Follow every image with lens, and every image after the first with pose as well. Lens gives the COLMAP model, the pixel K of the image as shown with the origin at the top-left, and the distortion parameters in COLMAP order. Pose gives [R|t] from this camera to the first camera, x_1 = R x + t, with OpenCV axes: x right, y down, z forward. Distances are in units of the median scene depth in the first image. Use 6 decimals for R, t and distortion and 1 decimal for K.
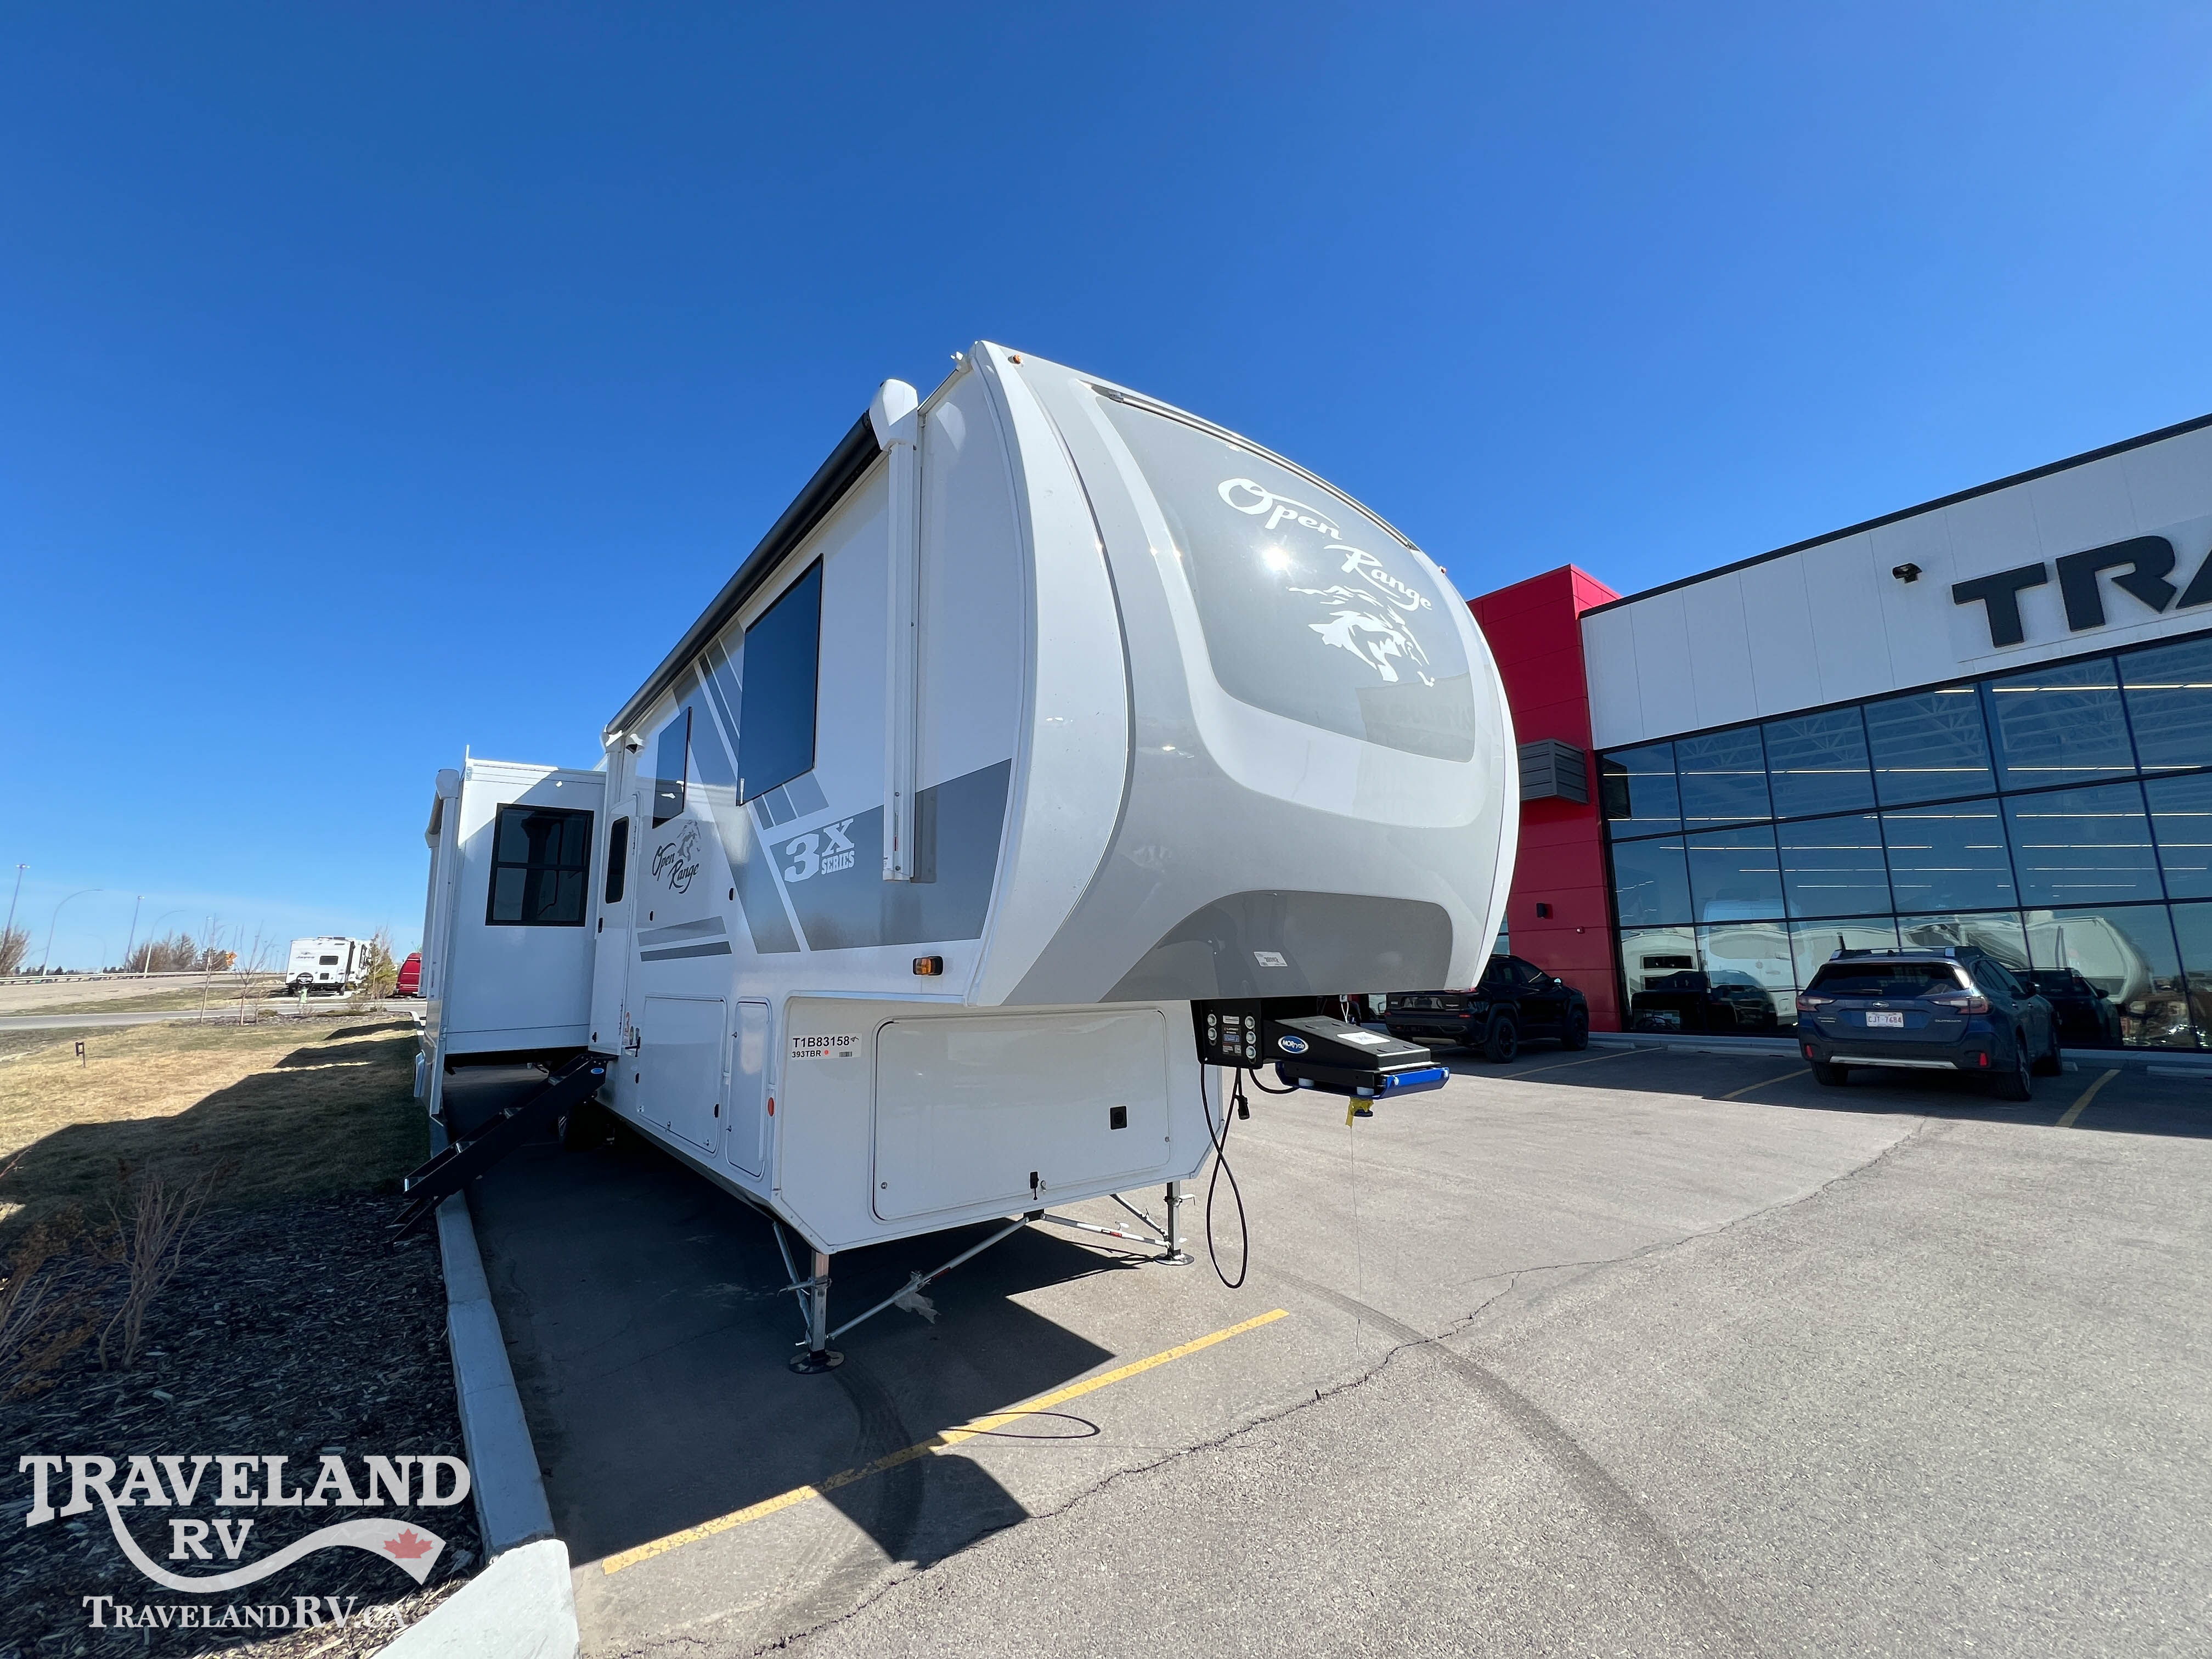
lens RADIAL K [[881.9, 0, 1106.4], [0, 881.9, 831.6], [0, 0, 1]] dist [0.000954, -0.000100]
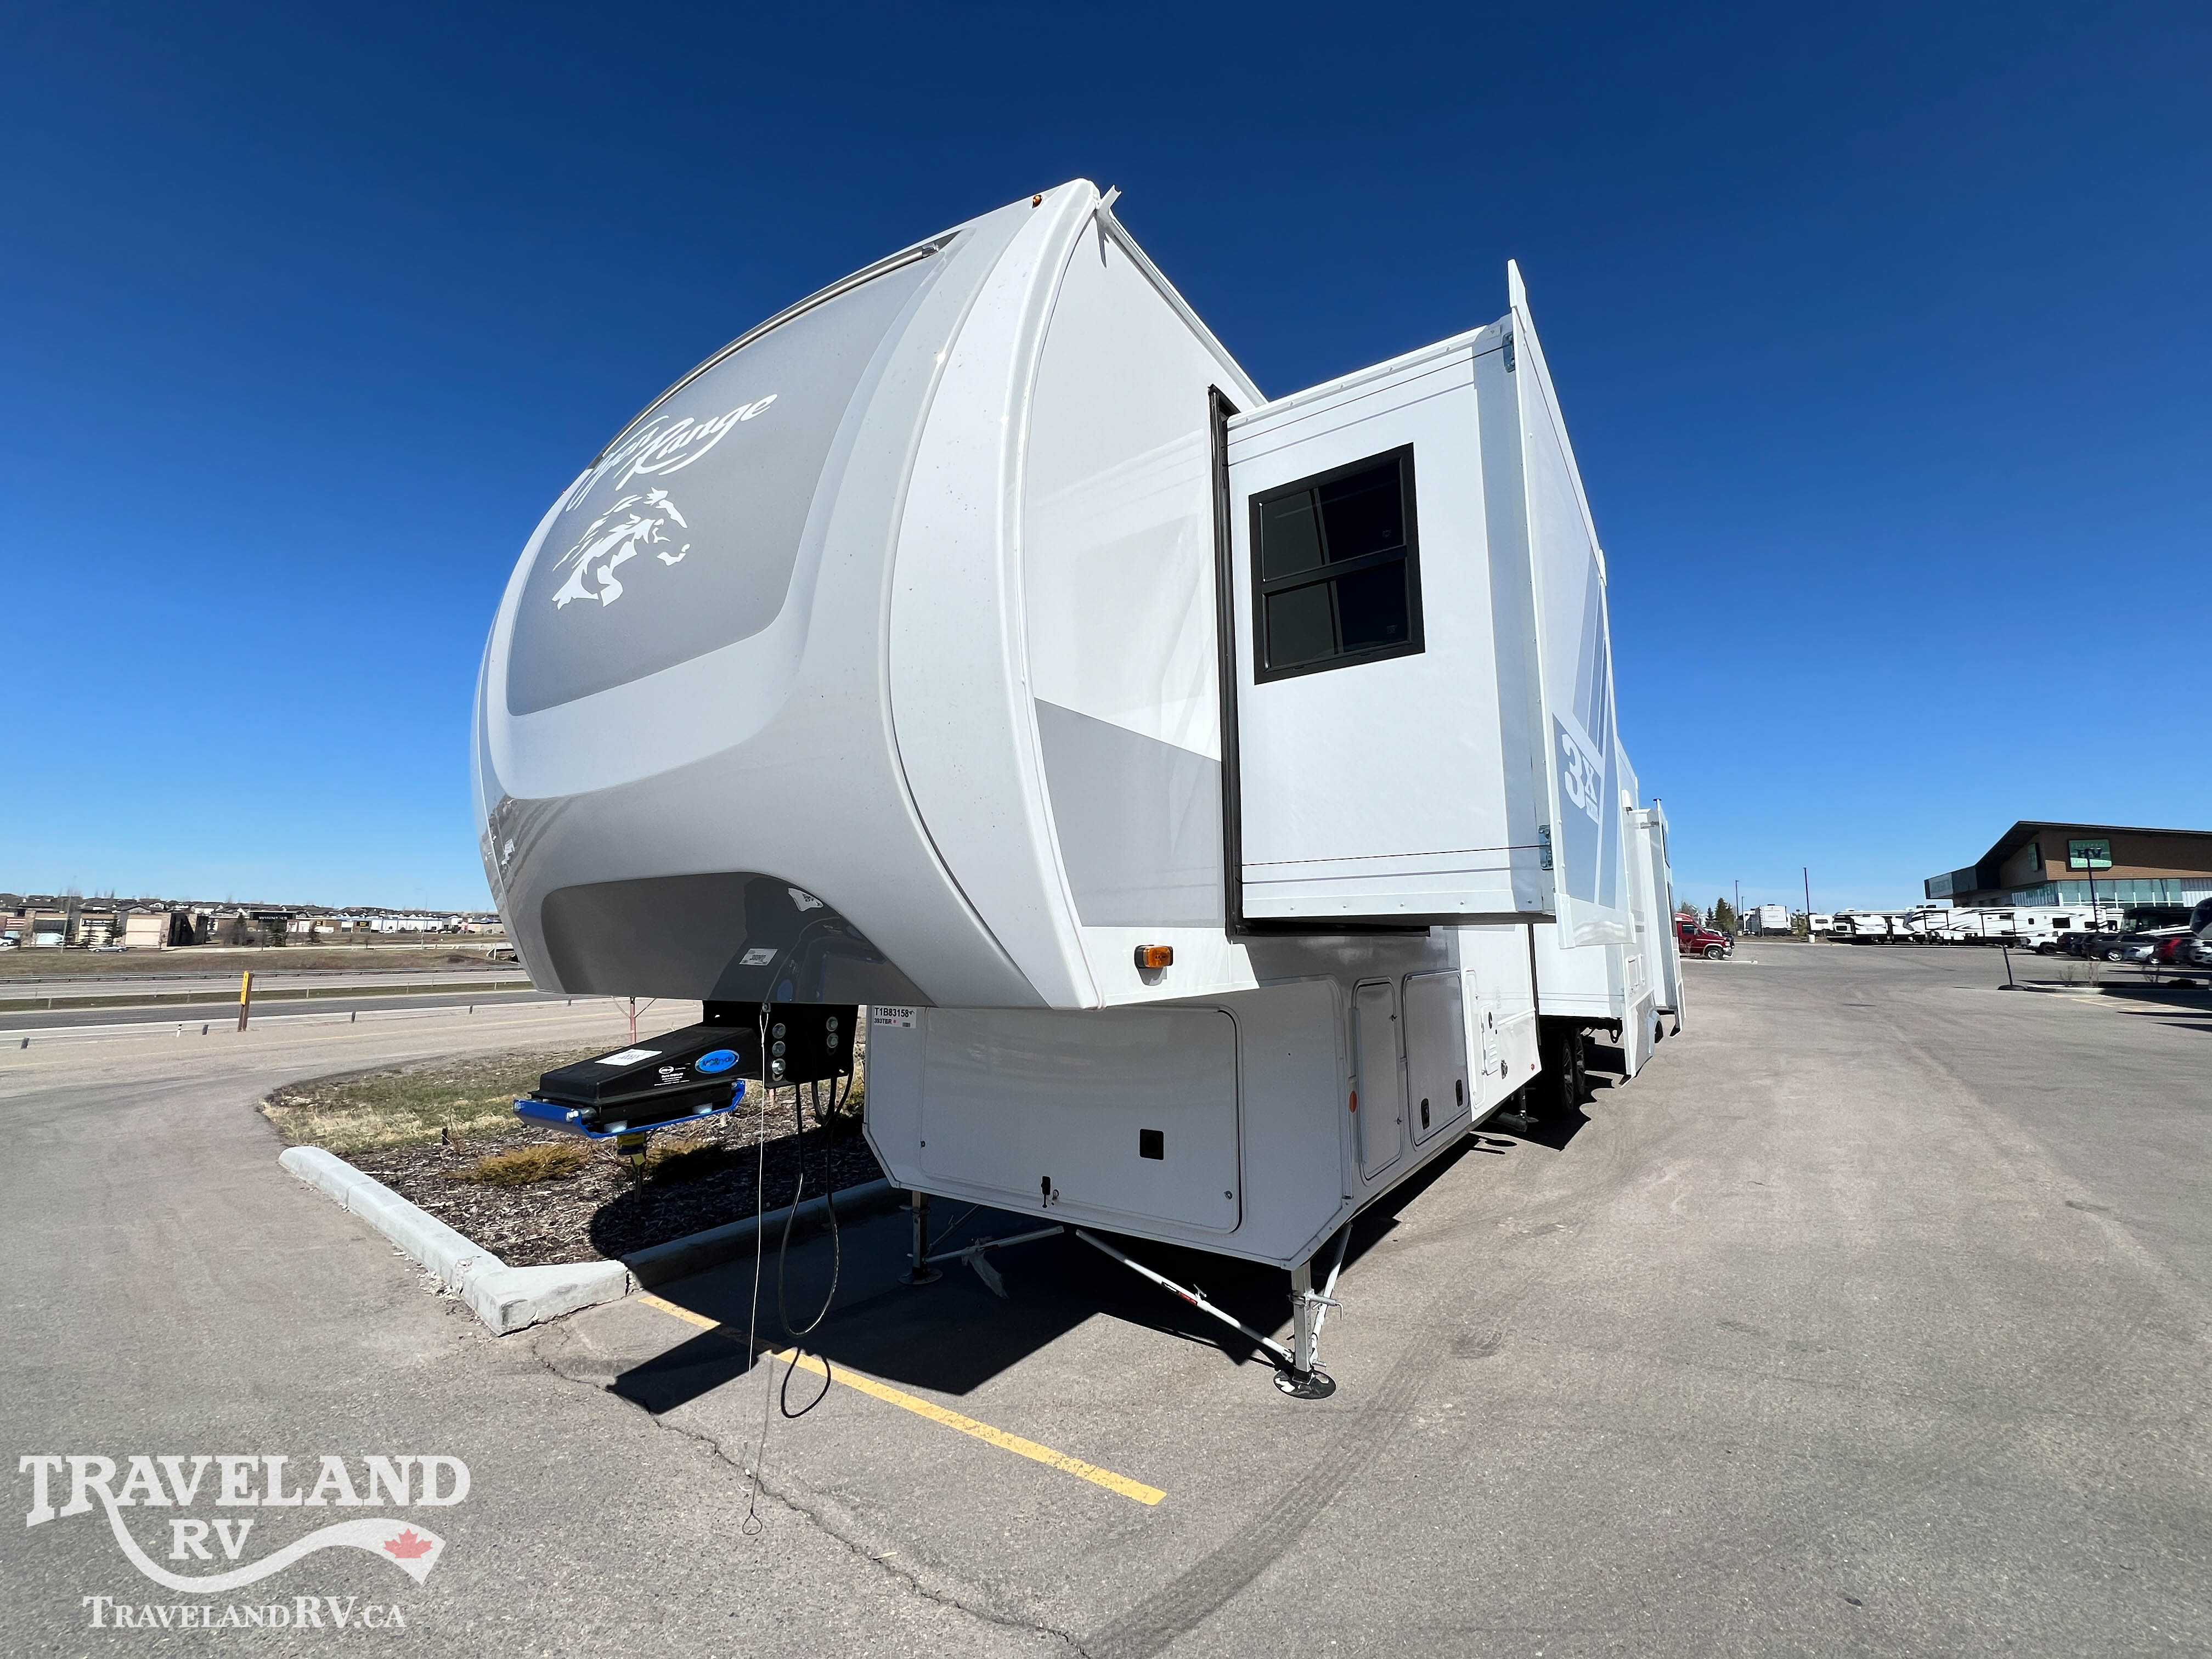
lens RADIAL K [[881.9, 0, 1102.2], [0, 881.9, 828.9], [0, 0, 1]] dist [0.000954, -0.000100]
pose [[0.292912, -0.117049, -0.948948, 0.887116], [0.161272, 0.984307, -0.071631, 0.114803], [0.942441, -0.132057, 0.307192, 0.871692]]
